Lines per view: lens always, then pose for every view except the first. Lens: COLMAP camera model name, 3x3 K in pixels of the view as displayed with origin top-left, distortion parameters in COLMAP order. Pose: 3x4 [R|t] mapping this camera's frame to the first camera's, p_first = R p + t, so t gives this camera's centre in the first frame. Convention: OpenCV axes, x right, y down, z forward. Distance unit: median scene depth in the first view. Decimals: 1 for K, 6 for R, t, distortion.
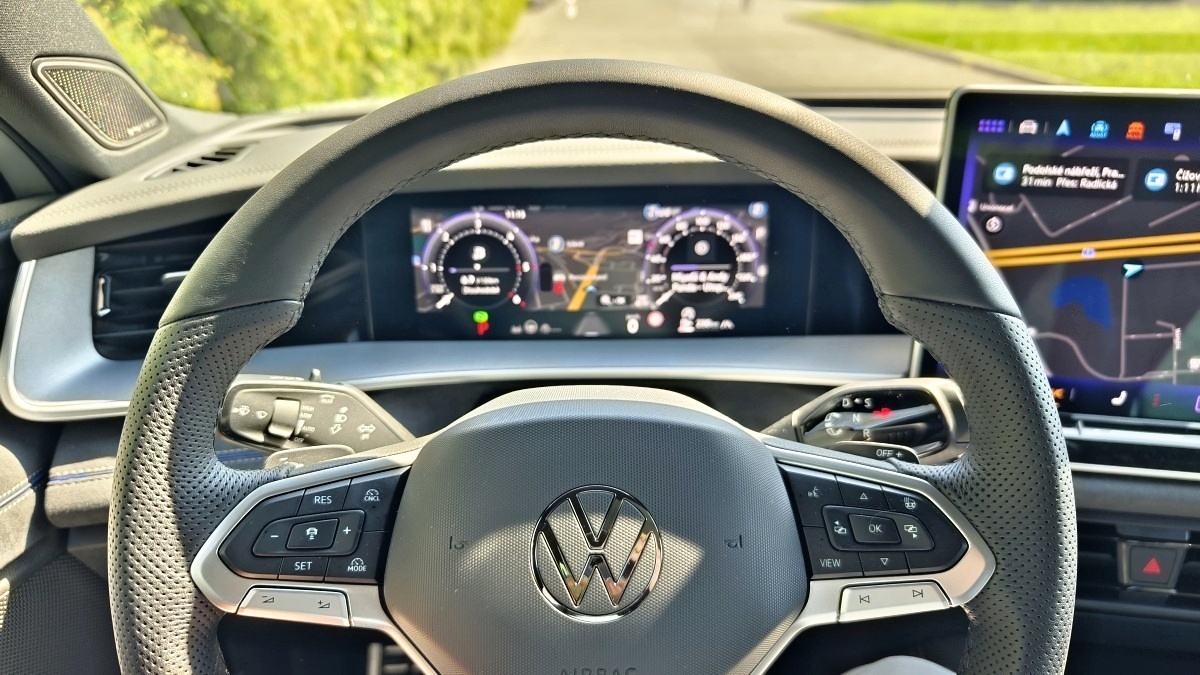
lens RADIAL K [[830.4, 0, 600.0], [0, 830.4, 337.5], [0, 0, 1]] dist [0.004243, -0.024513]
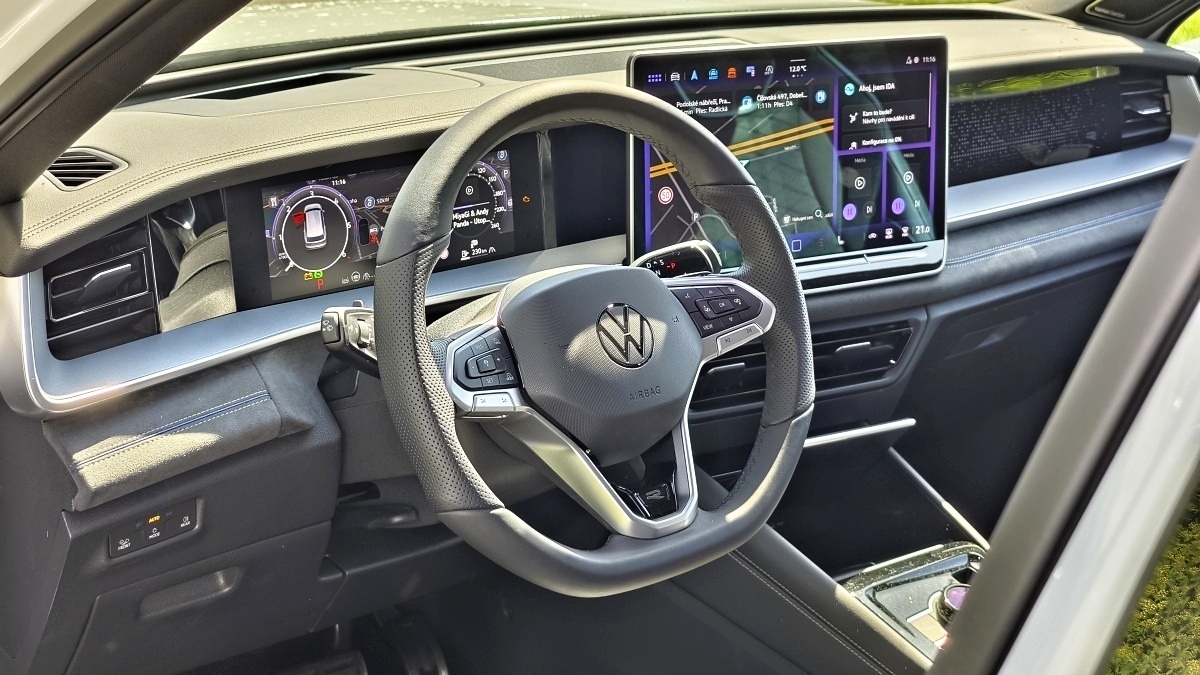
lens RADIAL K [[1741.7, 0, 600.0], [0, 1741.7, 337.5], [0, 0, 1]] dist [0.008024, -0.451312]
pose [[0.779089, -0.179742, 0.600595, -1.482738], [0.209298, 0.977625, 0.021076, 0.103308], [-0.590945, 0.109283, 0.799276, -1.303280]]
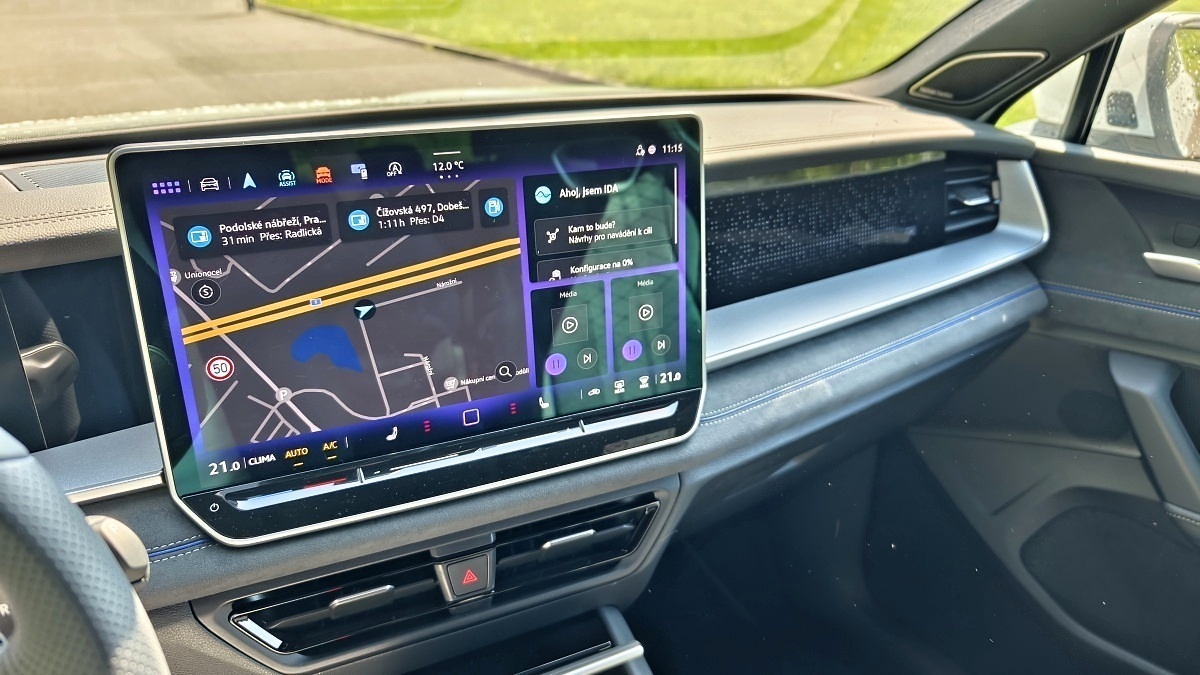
lens RADIAL K [[826.2, 0, 621.6], [0, 826.2, 340.0], [0, 0, 1]] dist [0.008708, -0.113924]
pose [[0.820276, -0.217536, 0.528985, 0.361236], [0.206589, 0.975099, 0.080642, -0.063250], [-0.533355, 0.043134, 0.844791, 0.001849]]
